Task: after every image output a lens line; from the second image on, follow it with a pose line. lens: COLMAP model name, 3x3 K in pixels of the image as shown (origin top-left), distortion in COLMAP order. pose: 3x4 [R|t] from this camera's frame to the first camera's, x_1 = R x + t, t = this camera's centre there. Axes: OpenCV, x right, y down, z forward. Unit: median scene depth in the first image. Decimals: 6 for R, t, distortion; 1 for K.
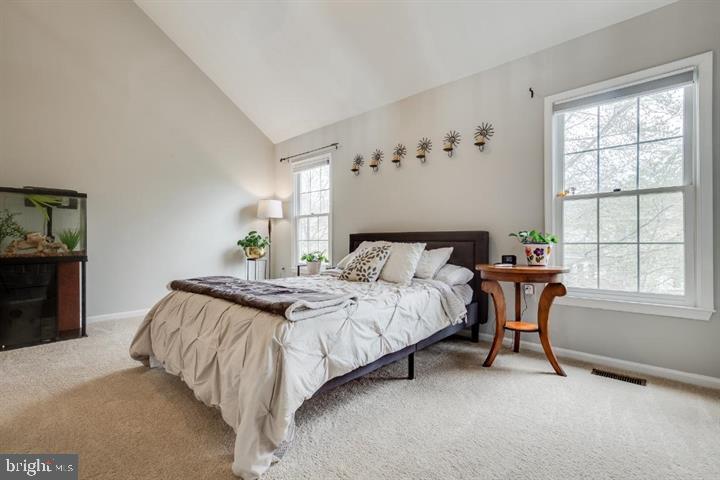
lens RADIAL K [[335.5, 0, 356.4], [0, 335.5, 241.9], [0, 0, 1]] dist [0.000833, 0.000027]
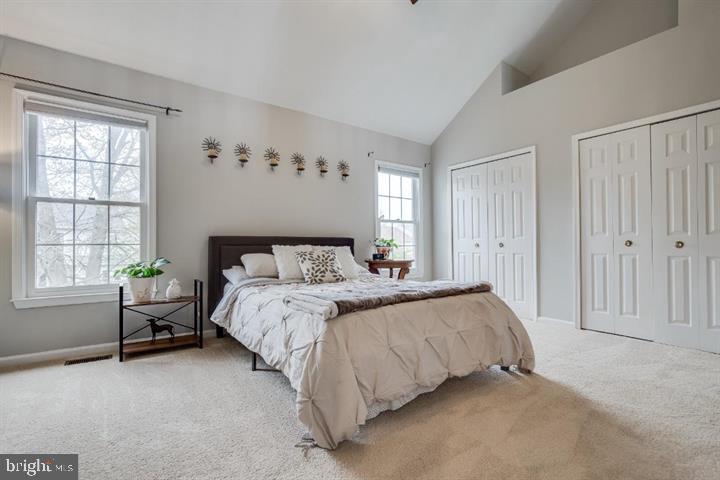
lens RADIAL K [[329.5, 0, 360.0], [0, 329.5, 240.0], [0, 0, 1]] dist [-0.000534, 0.000885]
pose [[0.189806, 0.020804, 0.981601, -1.004922], [0.009021, 0.999696, -0.022931, 0.008617], [-0.981780, 0.013208, 0.189561, 0.718385]]
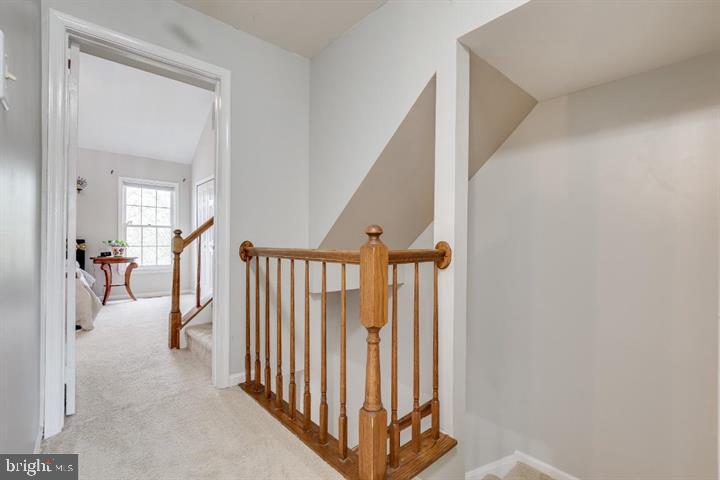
lens RADIAL K [[335.5, 0, 356.4], [0, 335.5, 241.9], [0, 0, 1]] dist [0.000833, 0.000027]
pose [[0.076972, 0.019722, 0.996838, -1.324506], [0.000318, 0.999804, -0.019806, 0.018318], [-0.997033, 0.001842, 0.076950, -0.602718]]
